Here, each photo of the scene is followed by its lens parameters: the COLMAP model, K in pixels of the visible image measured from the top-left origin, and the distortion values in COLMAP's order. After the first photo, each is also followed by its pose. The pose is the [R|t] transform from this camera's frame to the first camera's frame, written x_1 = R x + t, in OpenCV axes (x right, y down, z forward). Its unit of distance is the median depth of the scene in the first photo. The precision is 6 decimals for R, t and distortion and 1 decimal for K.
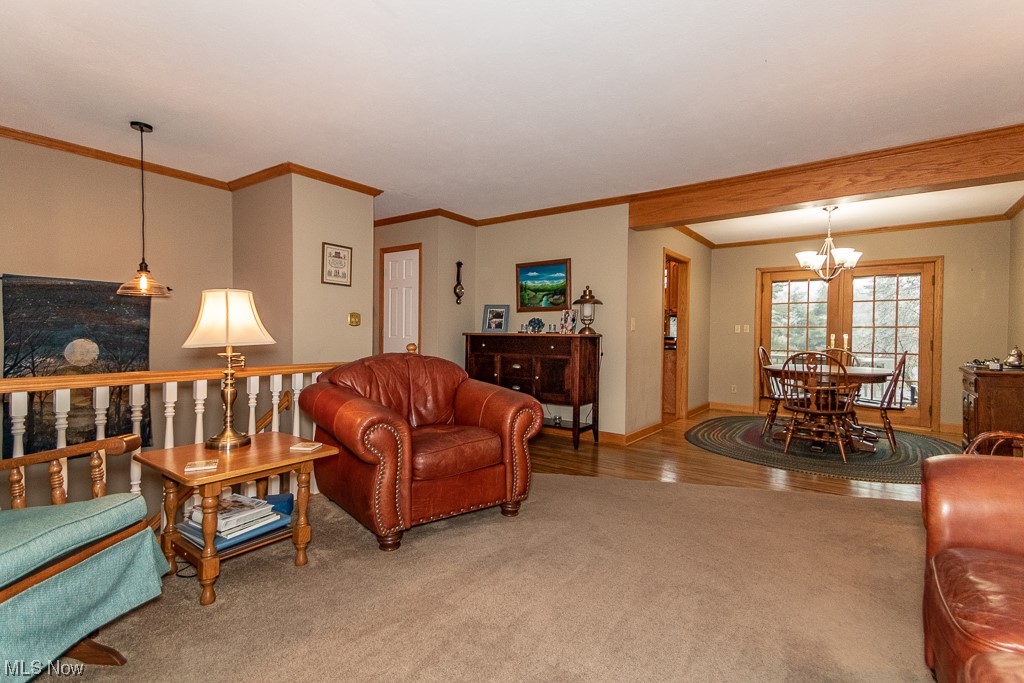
lens RADIAL K [[454.7, 0, 512.0], [0, 454.7, 341.5], [0, 0, 1]] dist [0.001419, -0.000071]
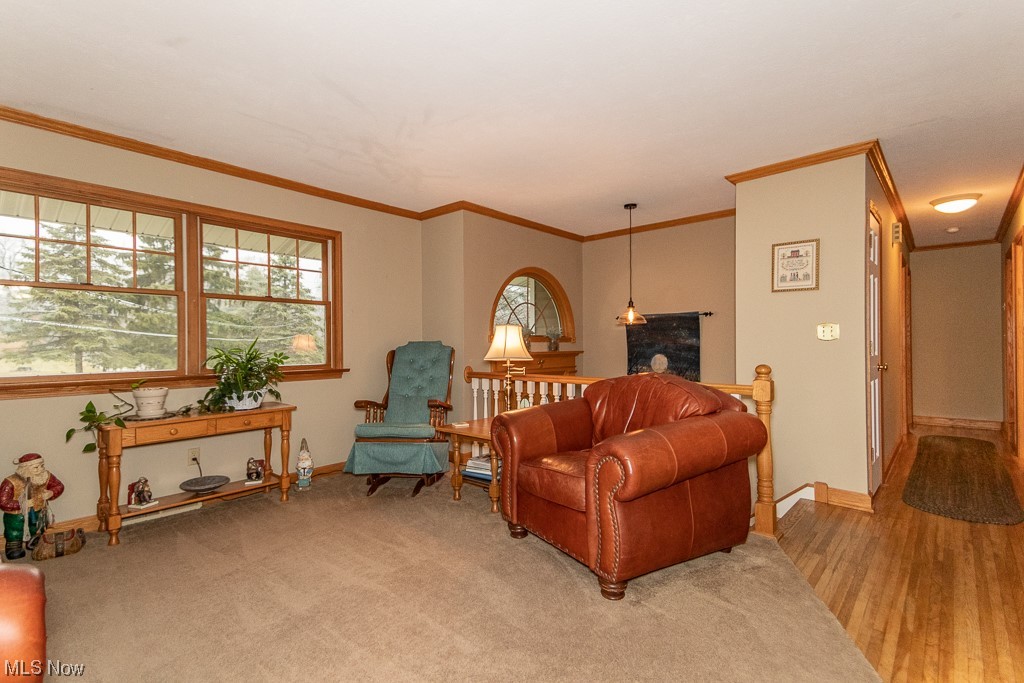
lens RADIAL K [[454.7, 0, 512.0], [0, 454.7, 341.5], [0, 0, 1]] dist [0.001419, -0.000071]
pose [[-0.099408, -0.018079, -0.994882, 0.517410], [-0.014368, 0.999757, -0.016732, -0.014841], [0.994943, 0.012631, -0.099644, 0.640433]]
